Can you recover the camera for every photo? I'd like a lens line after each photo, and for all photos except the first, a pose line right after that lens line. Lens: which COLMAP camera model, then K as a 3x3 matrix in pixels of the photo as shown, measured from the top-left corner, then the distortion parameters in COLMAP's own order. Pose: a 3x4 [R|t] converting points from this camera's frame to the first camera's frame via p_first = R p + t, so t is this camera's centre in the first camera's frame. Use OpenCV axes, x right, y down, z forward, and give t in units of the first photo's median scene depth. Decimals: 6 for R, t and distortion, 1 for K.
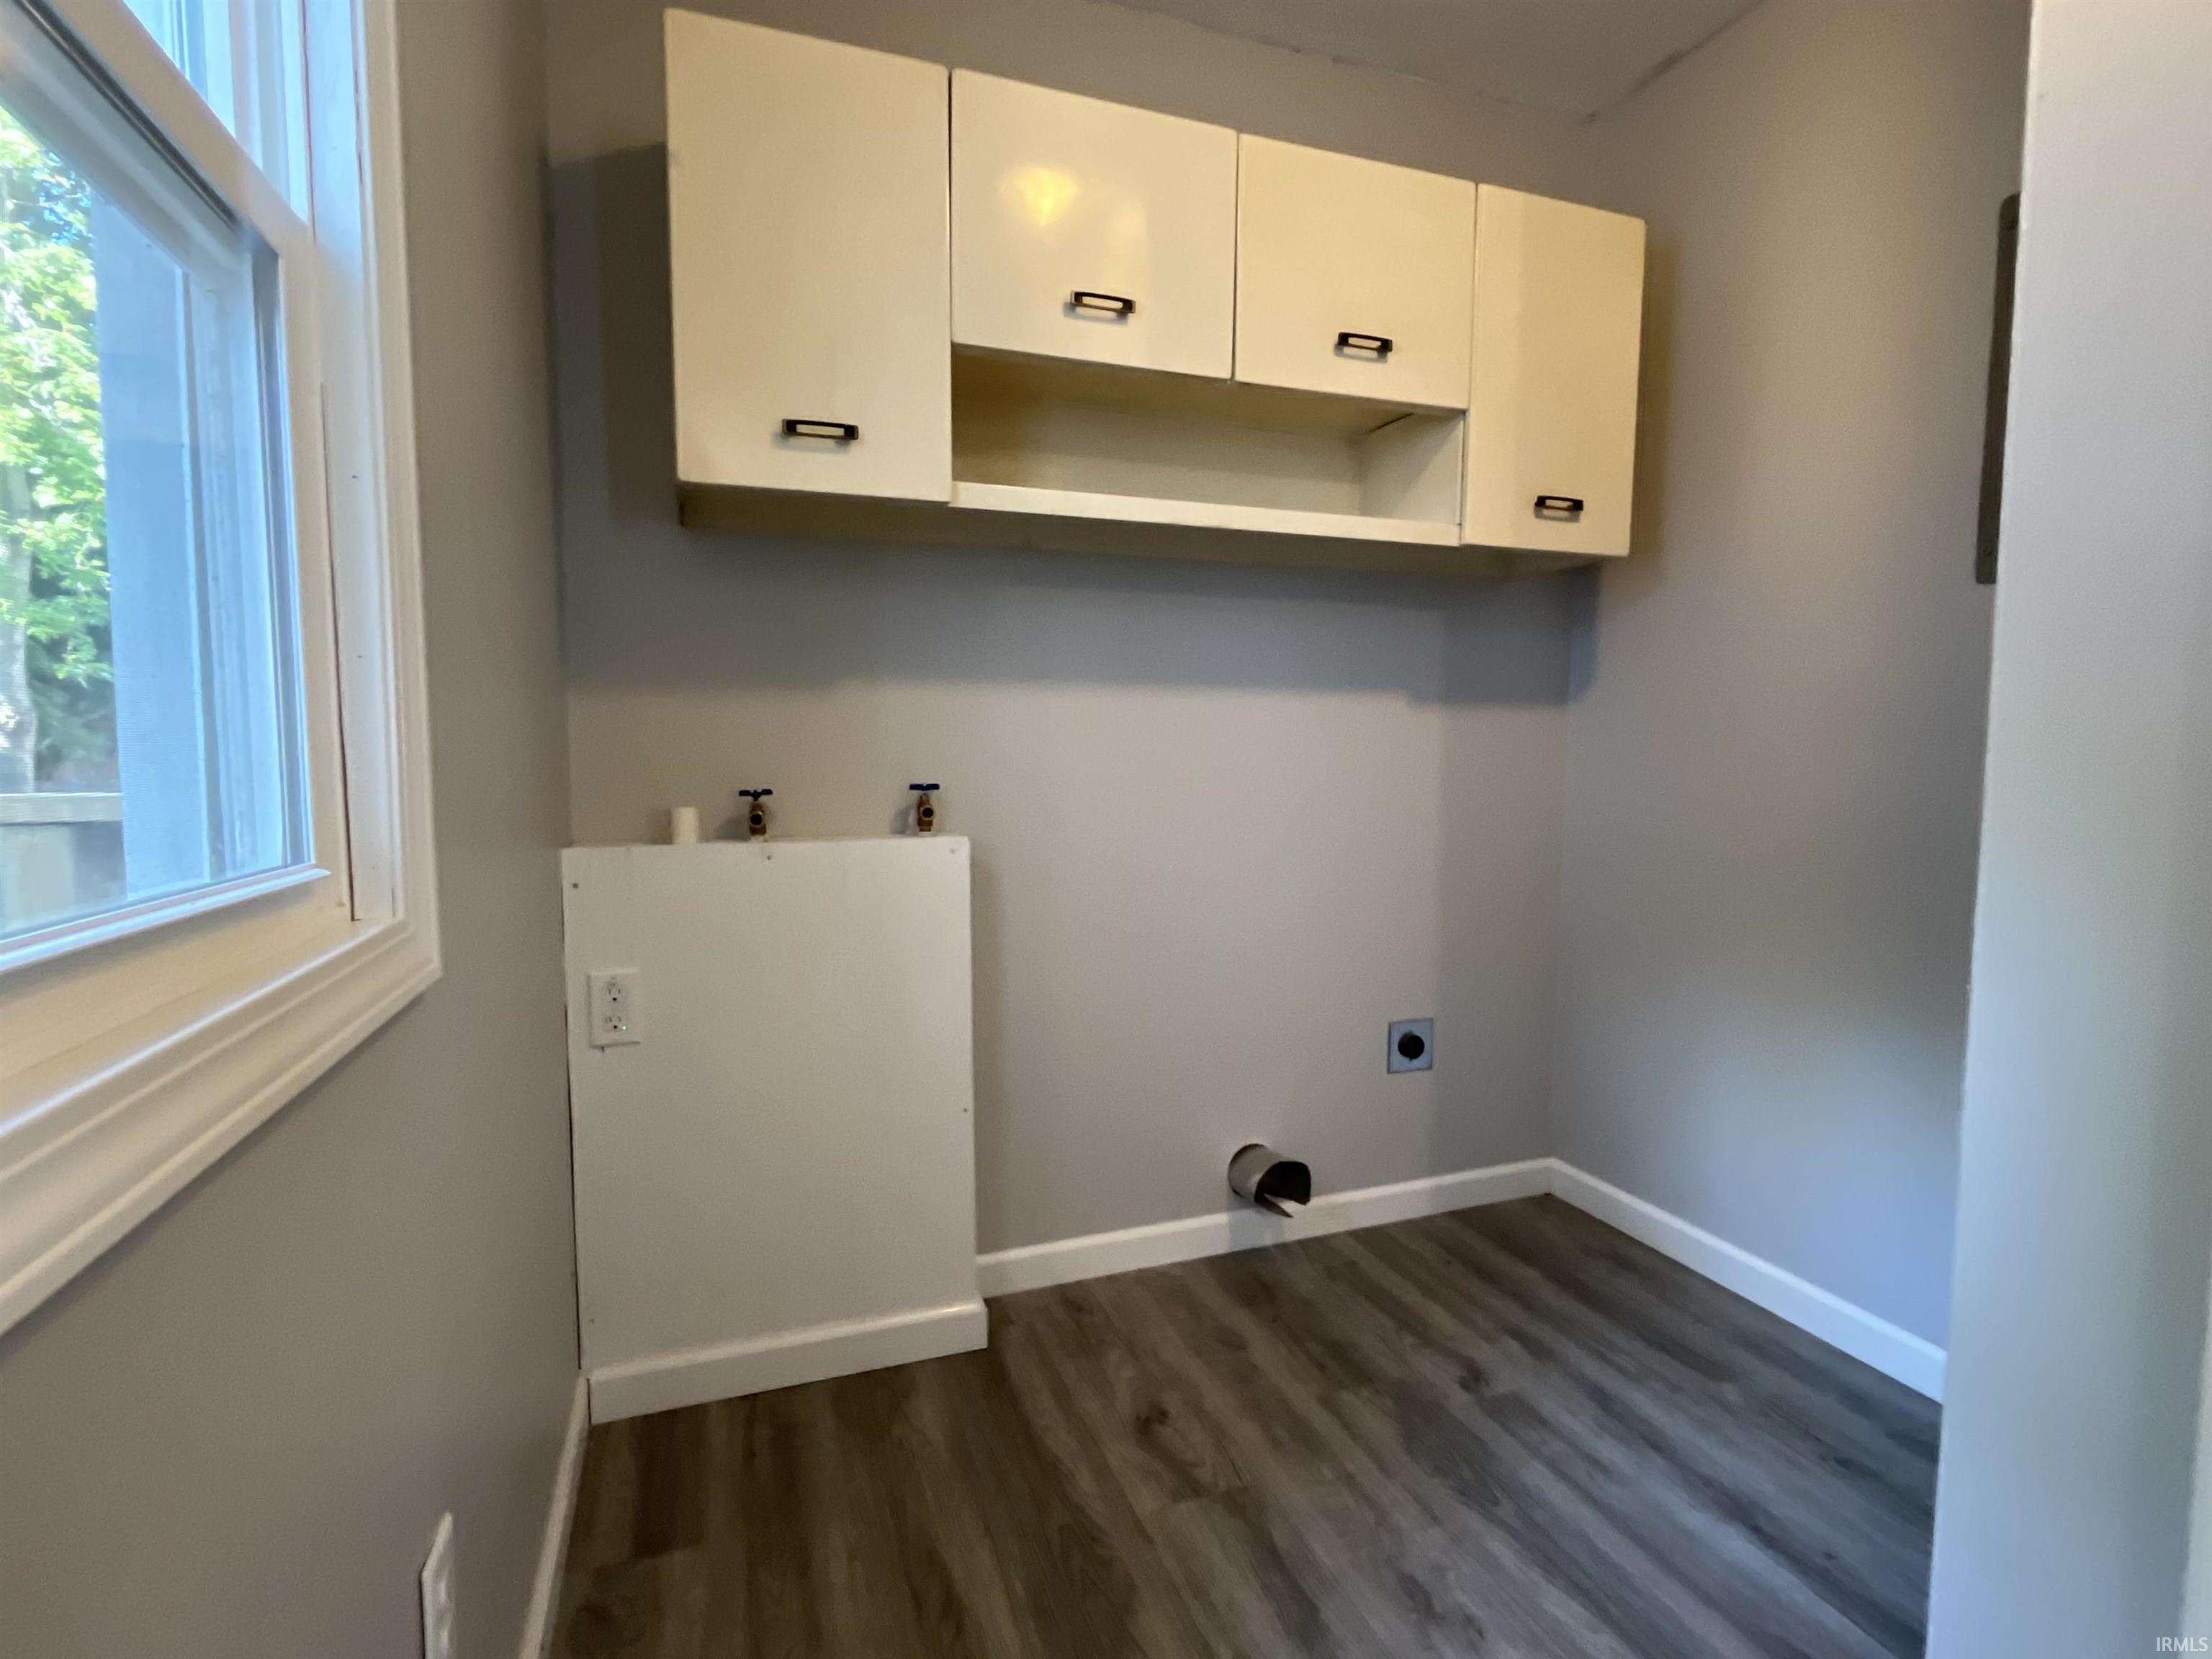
lens RADIAL K [[1065.9, 0, 1106.0], [0, 1065.9, 829.5], [0, 0, 1]] dist [-0.002974, -0.000343]
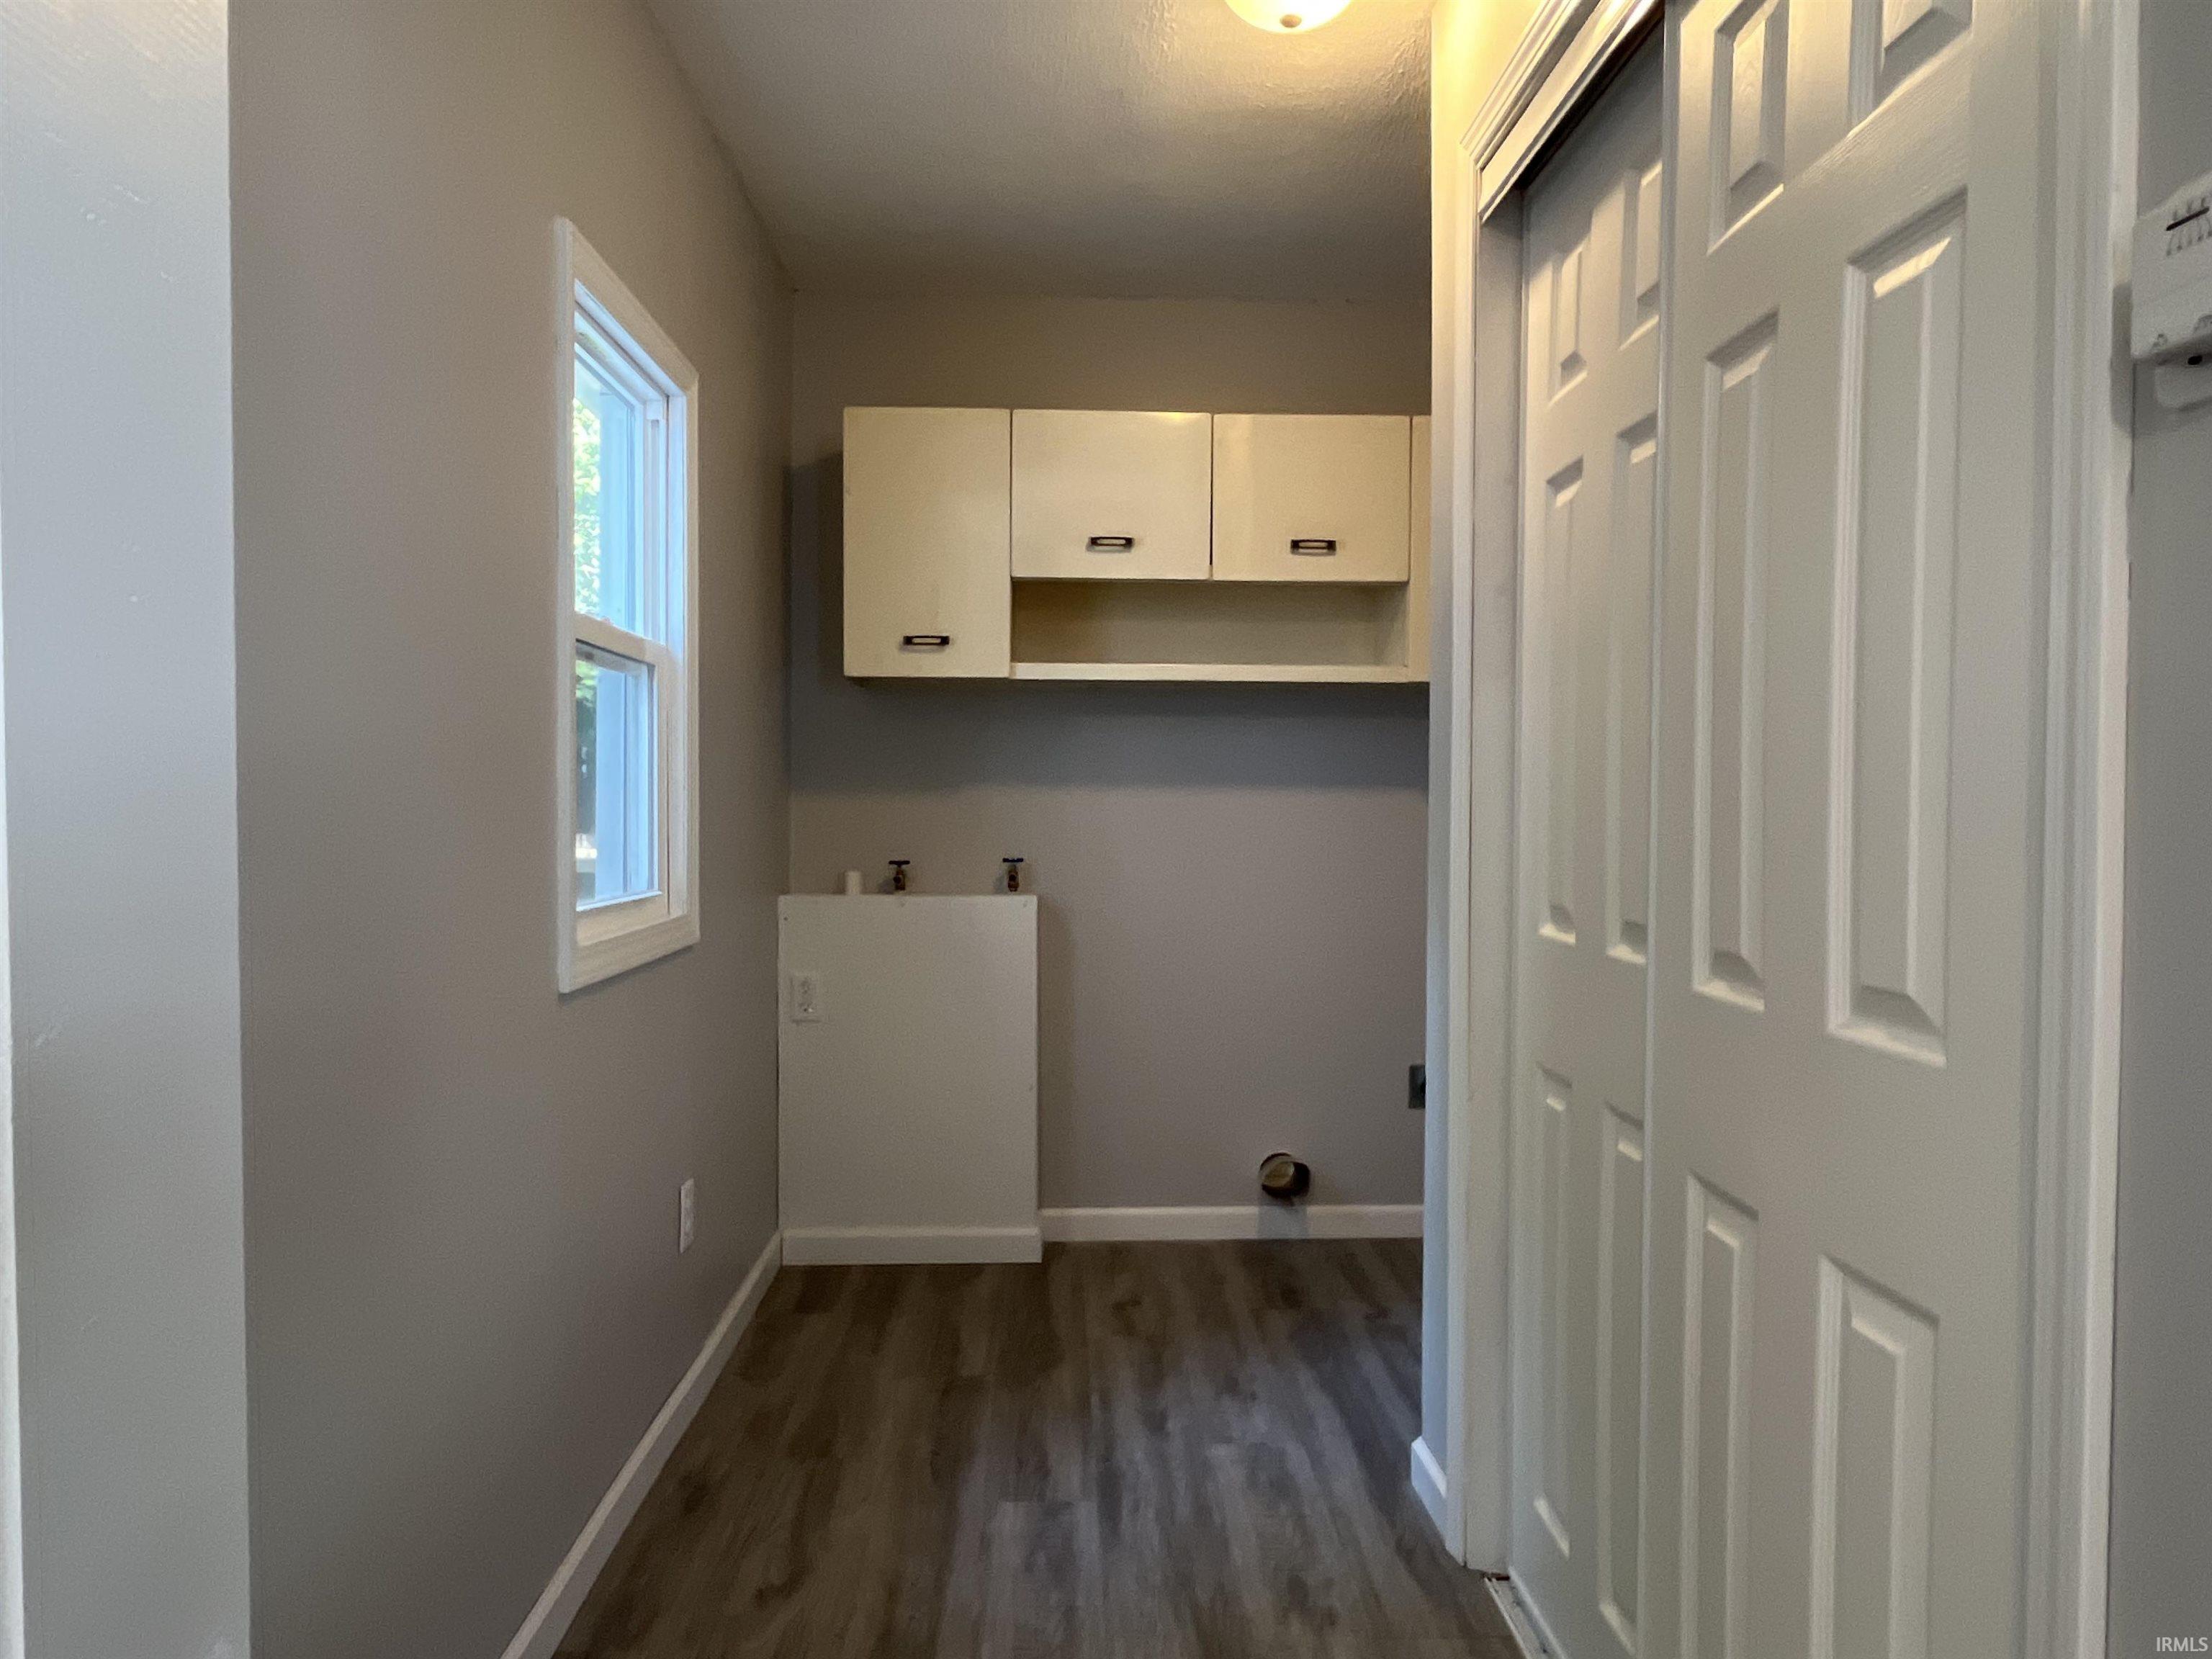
lens RADIAL K [[1375.1, 0, 1106.0], [0, 1375.1, 829.5], [0, 0, 1]] dist [0.001240, -0.000016]
pose [[0.953628, 0.009098, -0.300851, 0.558499], [-0.026918, 0.998116, -0.055141, 0.018769], [0.299782, 0.060683, 0.952076, -0.800202]]
